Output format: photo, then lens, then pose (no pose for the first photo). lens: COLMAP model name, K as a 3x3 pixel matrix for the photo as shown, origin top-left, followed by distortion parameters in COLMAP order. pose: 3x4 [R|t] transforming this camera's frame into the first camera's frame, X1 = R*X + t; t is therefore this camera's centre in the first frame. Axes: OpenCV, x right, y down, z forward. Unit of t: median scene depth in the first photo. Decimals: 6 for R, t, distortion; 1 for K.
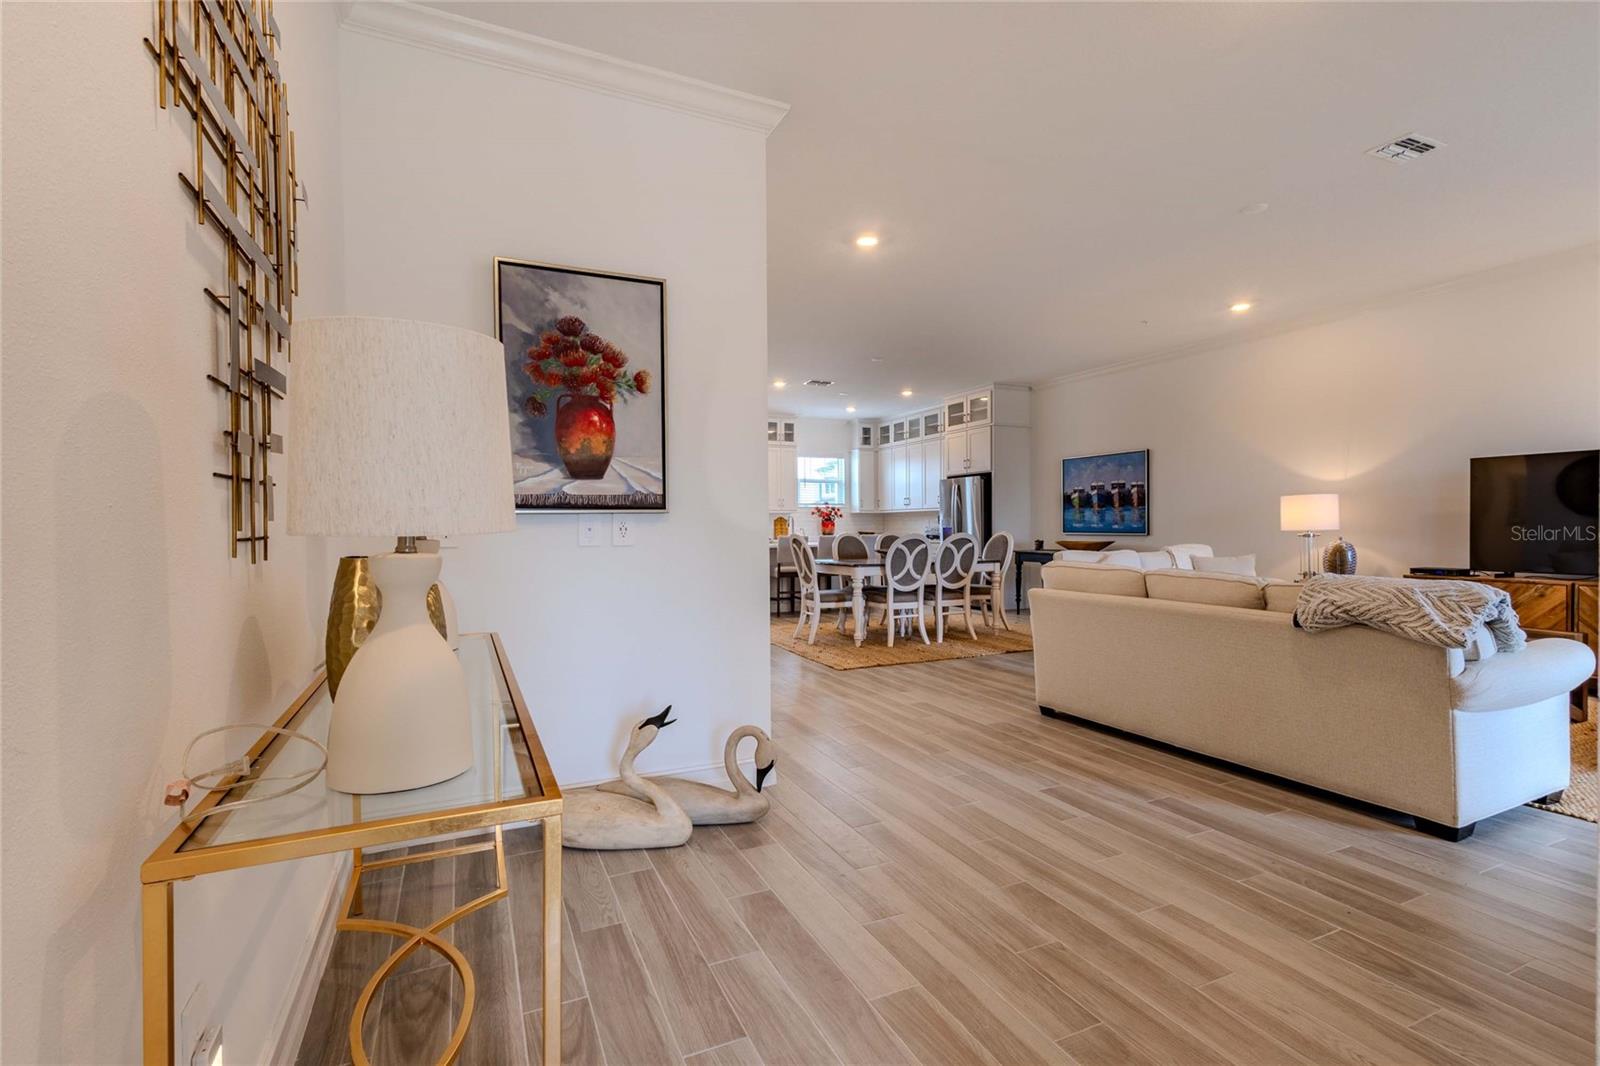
lens RADIAL K [[722.0, 0, 818.7], [0, 722.0, 532.6], [0, 0, 1]] dist [0.013621, -0.000303]
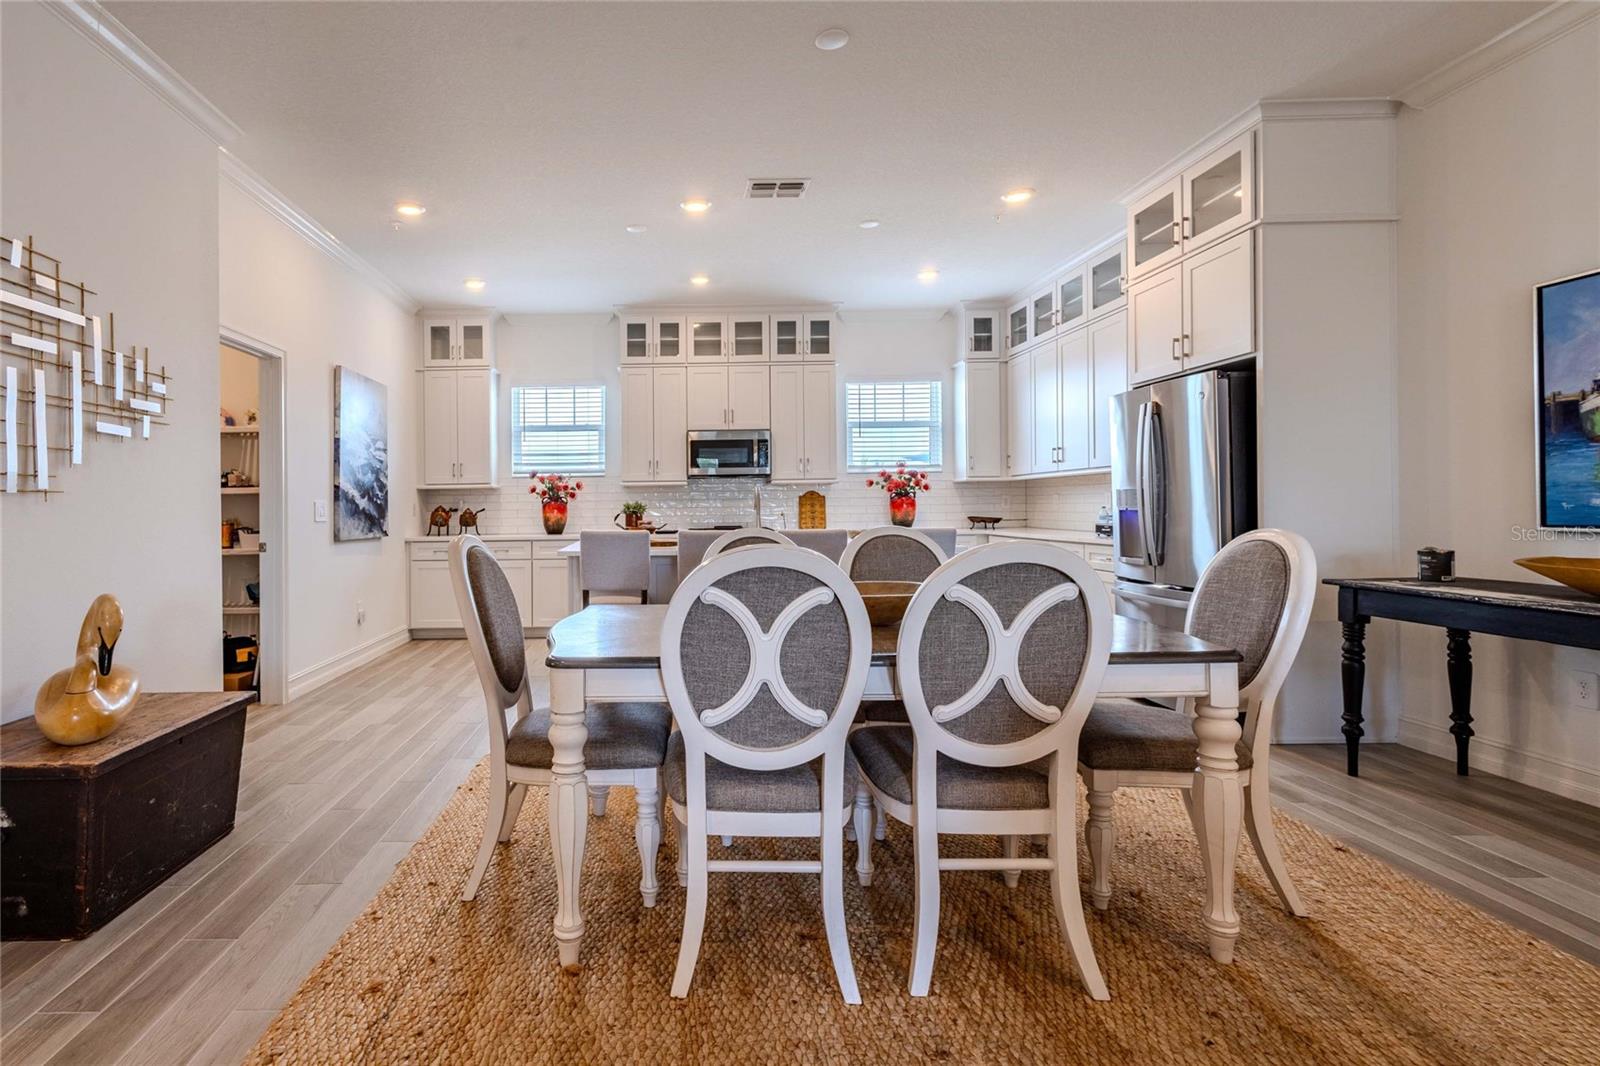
lens RADIAL K [[784.6, 0, 670.9], [0, 784.6, 508.2], [0, 0, 1]] dist [0.008204, 0.000484]
pose [[0.898239, -0.004589, -0.439484, 0.204010], [0.002168, 0.999980, -0.006012, -0.008616], [0.439503, 0.004447, 0.898230, 0.705255]]
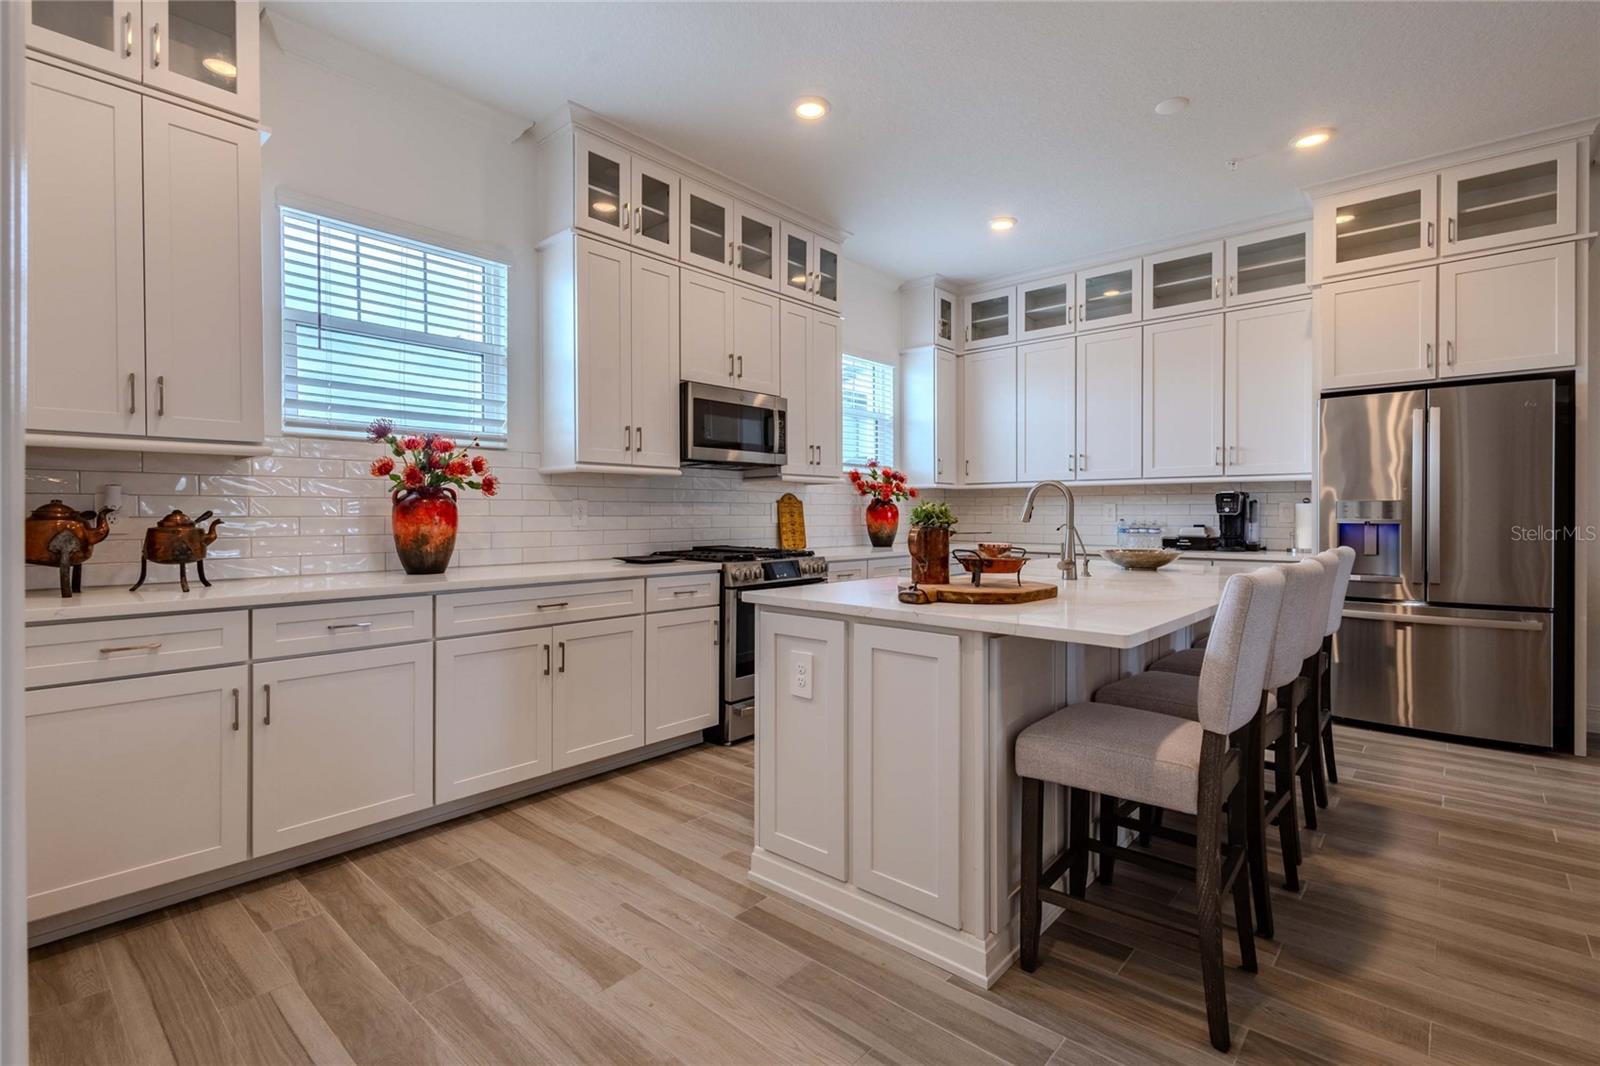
lens RADIAL K [[739.3, 0, 800.0], [0, 739.3, 514.6], [0, 0, 1]] dist [0.011470, 0.000125]
pose [[0.925929, 0.005480, 0.377658, -0.349686], [-0.001367, 0.999937, -0.011158, -0.010010], [-0.377696, 0.009815, 0.925878, 1.090797]]
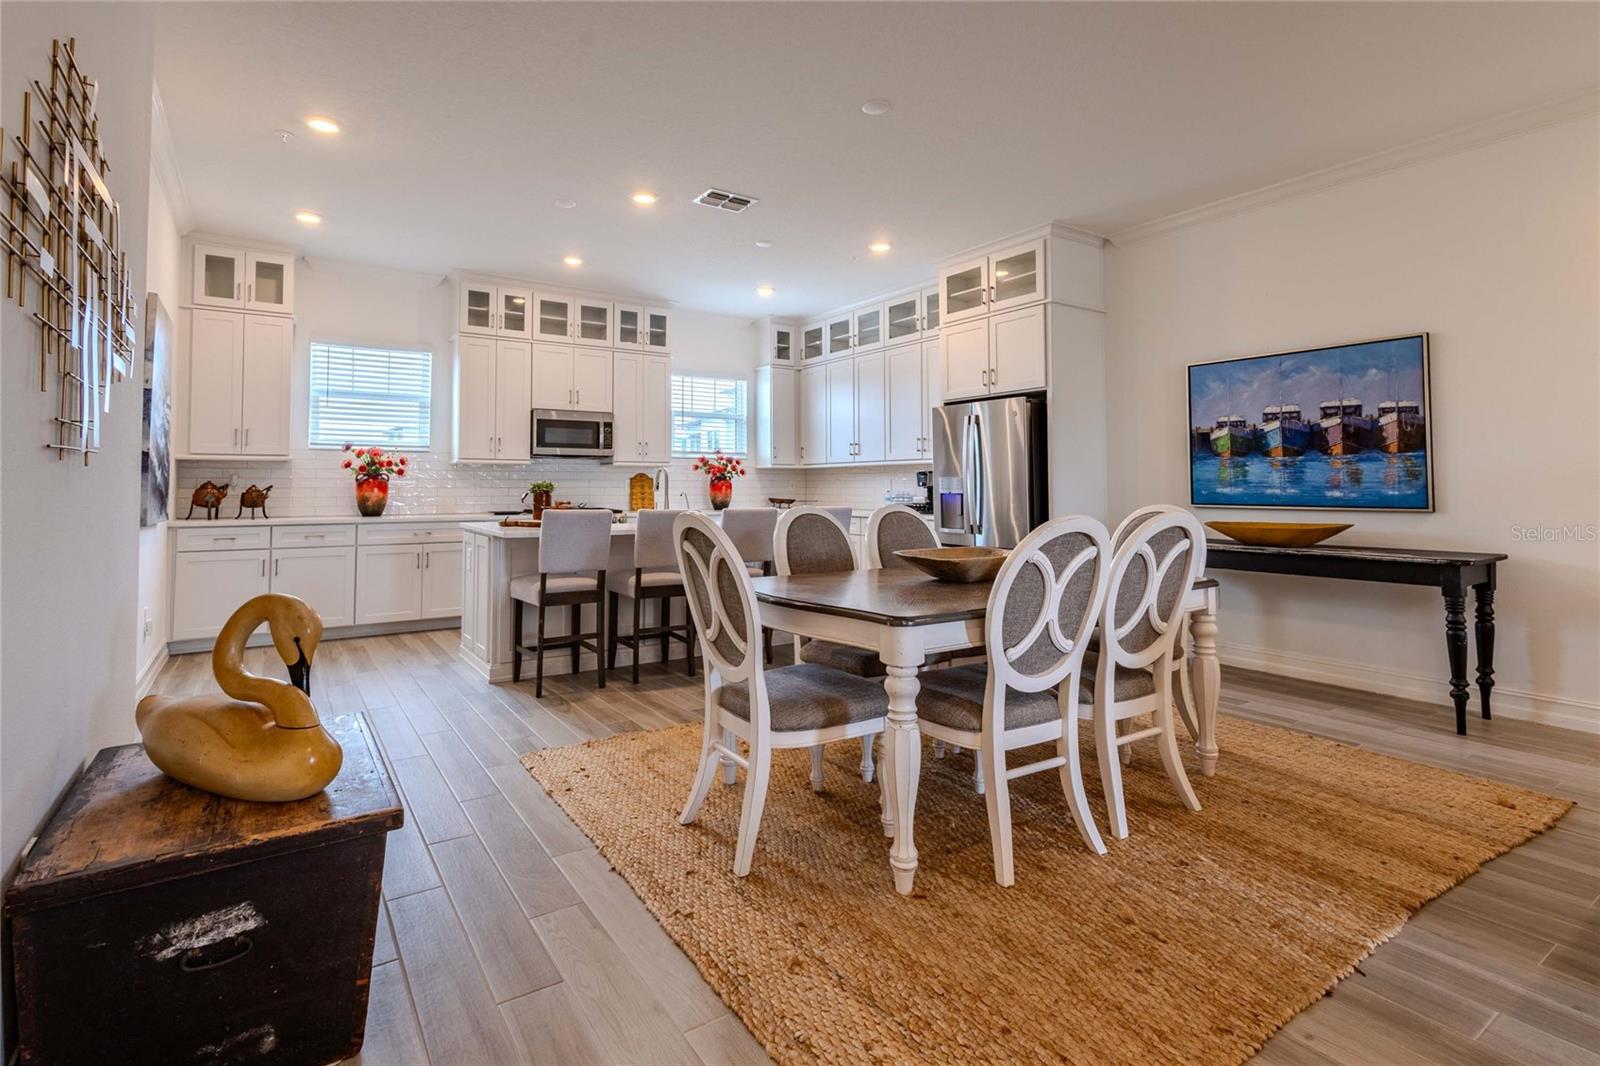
lens RADIAL K [[760.5, 0, 775.0], [0, 760.5, 461.7], [0, 0, 1]] dist [0.013347, -0.000353]
pose [[0.992261, 0.010405, 0.123731, -0.037812], [-0.004803, 0.998953, -0.045487, -0.005815], [-0.124075, 0.044541, 0.991273, 0.639615]]
